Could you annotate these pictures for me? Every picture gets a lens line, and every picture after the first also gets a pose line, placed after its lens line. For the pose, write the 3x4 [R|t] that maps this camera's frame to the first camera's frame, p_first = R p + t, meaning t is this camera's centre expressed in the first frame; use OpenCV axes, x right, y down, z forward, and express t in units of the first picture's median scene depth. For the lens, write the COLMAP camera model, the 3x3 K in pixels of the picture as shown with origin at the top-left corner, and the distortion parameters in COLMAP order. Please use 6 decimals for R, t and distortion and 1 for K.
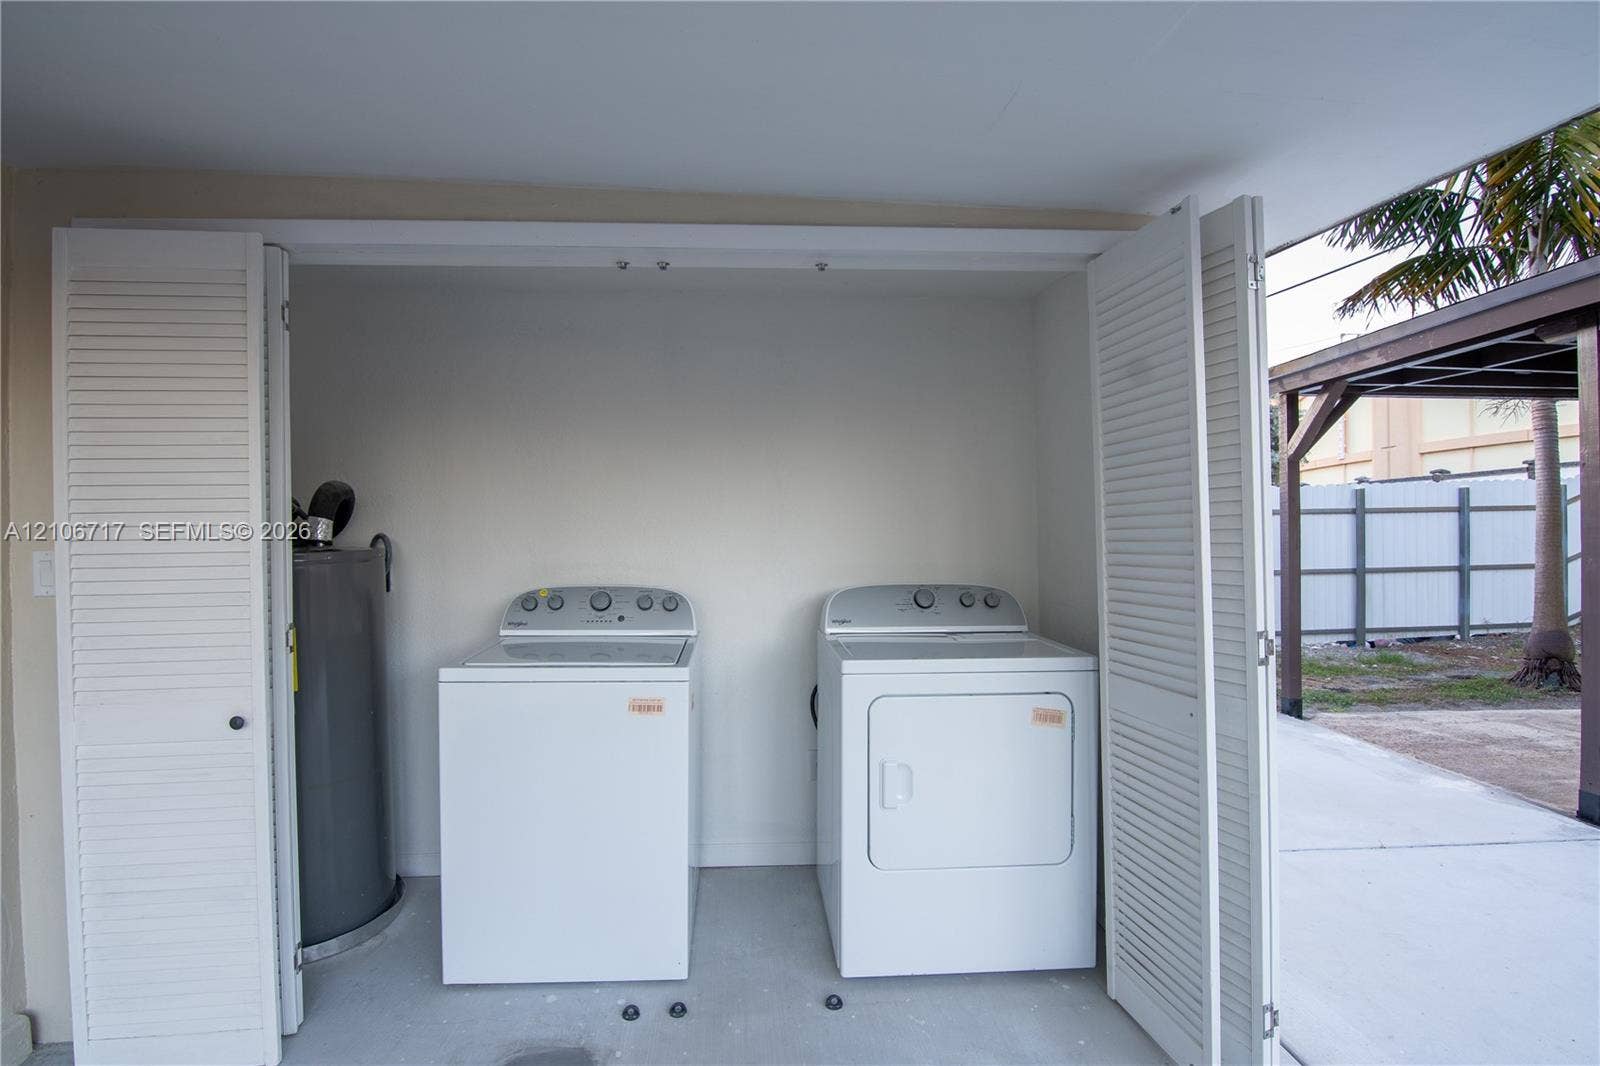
lens RADIAL K [[795.0, 0, 803.4], [0, 795.0, 536.6], [0, 0, 1]] dist [-0.004764, -0.000955]
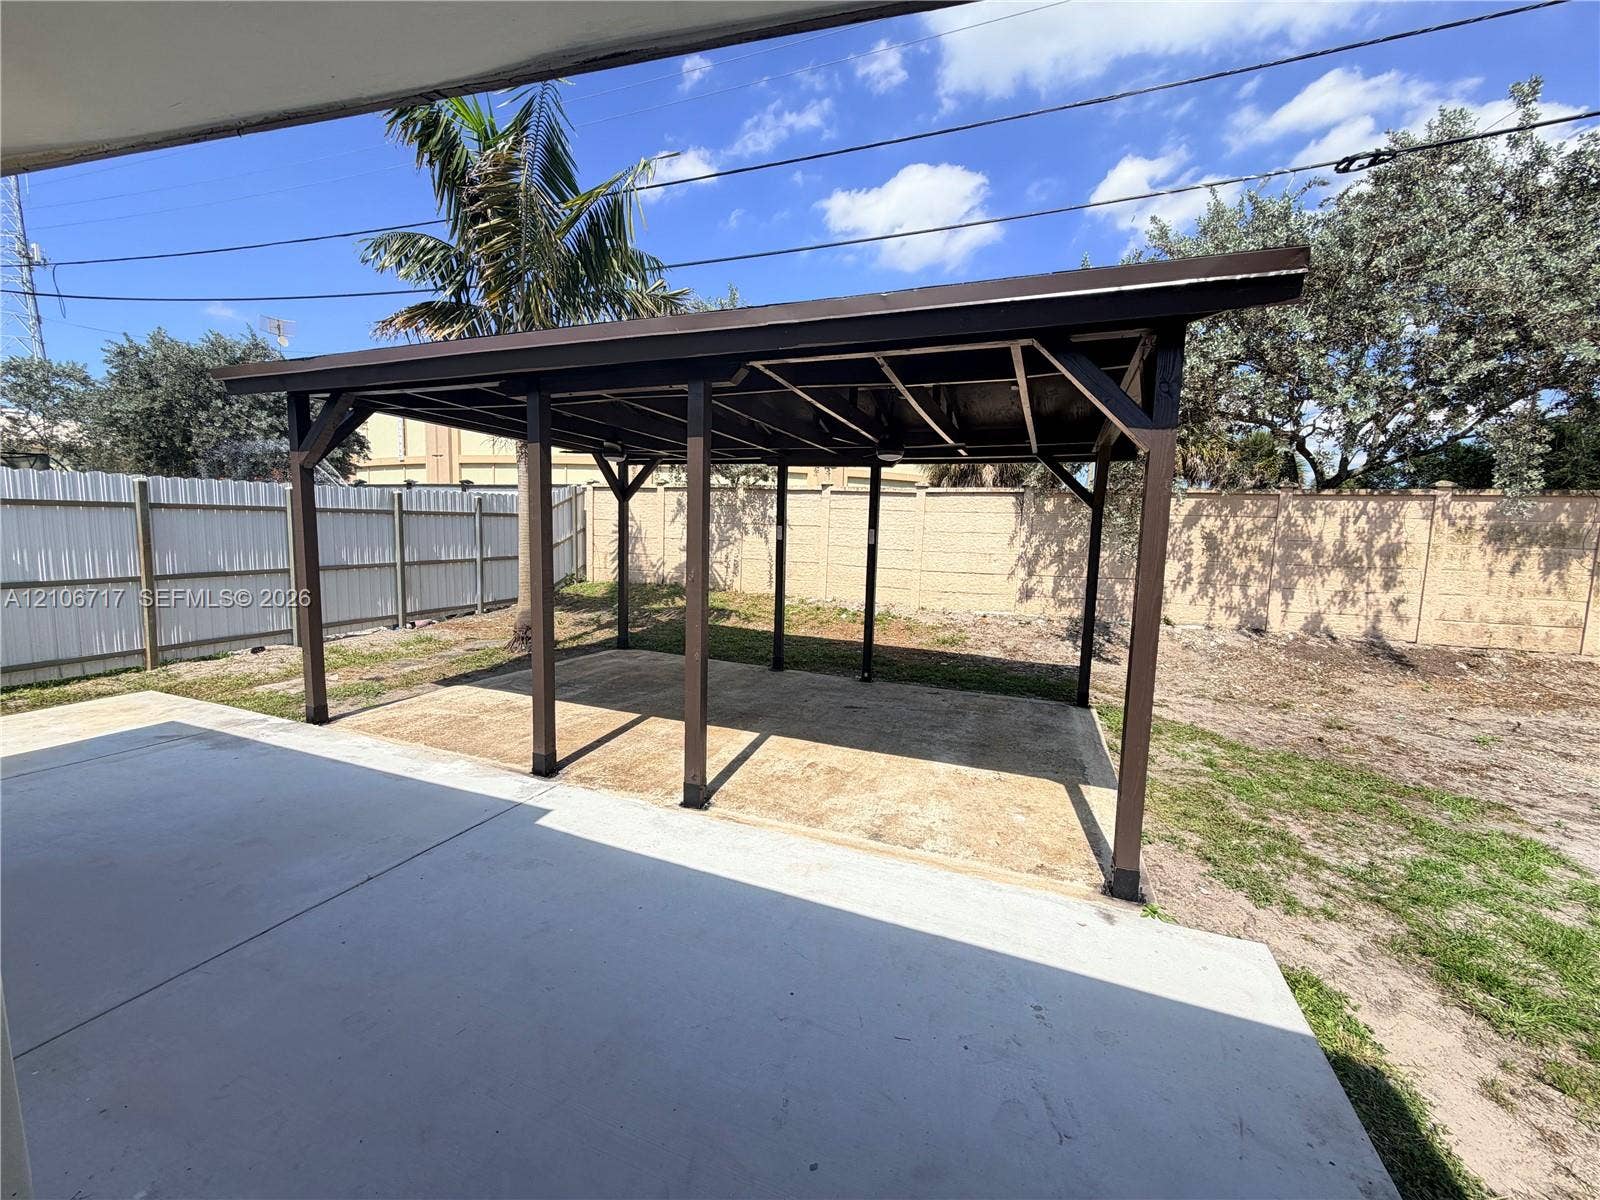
lens RADIAL K [[643.8, 0, 797.4], [0, 643.8, 601.3], [0, 0, 1]] dist [0.001590, 0.000056]
pose [[0.423787, -0.076669, 0.902511, 0.112525], [-0.035679, 0.994225, 0.101214, -0.026180], [-0.905059, -0.075093, 0.418604, 0.087781]]
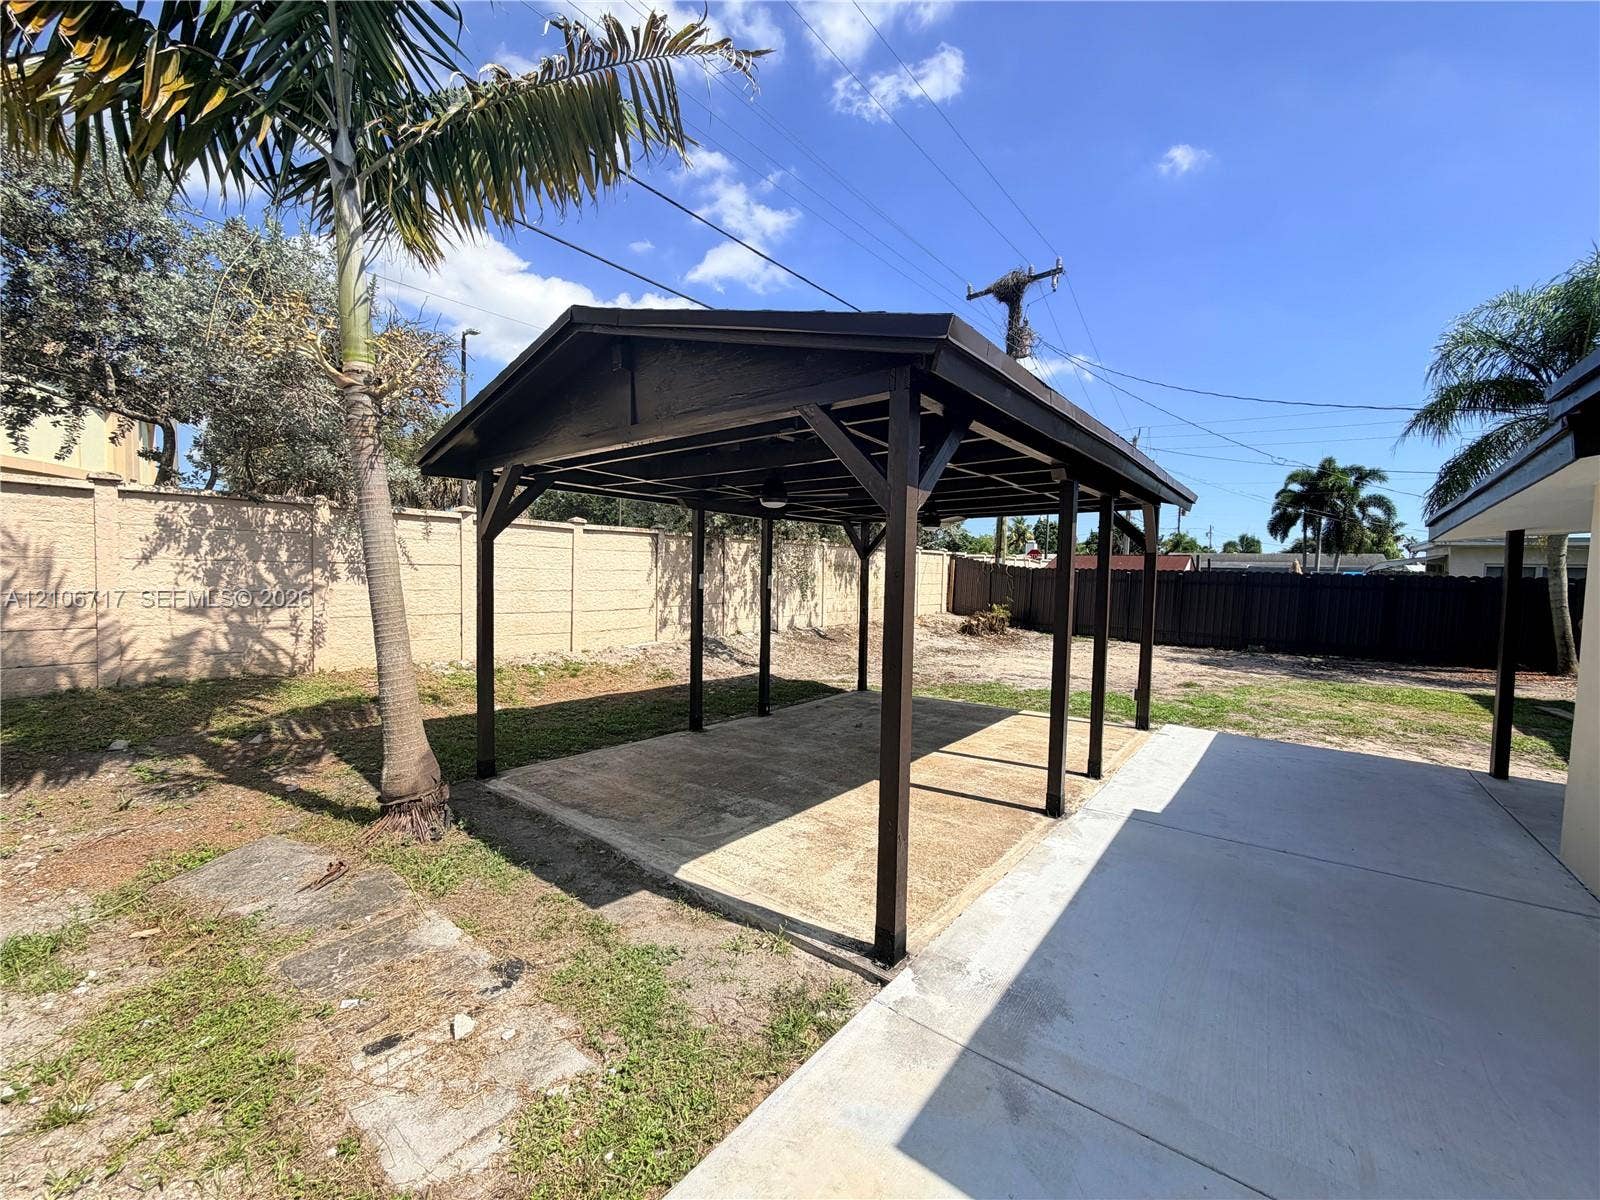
lens RADIAL K [[643.8, 0, 798.4], [0, 643.8, 602.2], [0, 0, 1]] dist [0.001590, 0.000056]
pose [[-0.748934, -0.037470, 0.661585, 0.274943], [-0.013048, 0.999040, 0.041813, -0.039180], [-0.662517, 0.022682, -0.748704, 1.027431]]
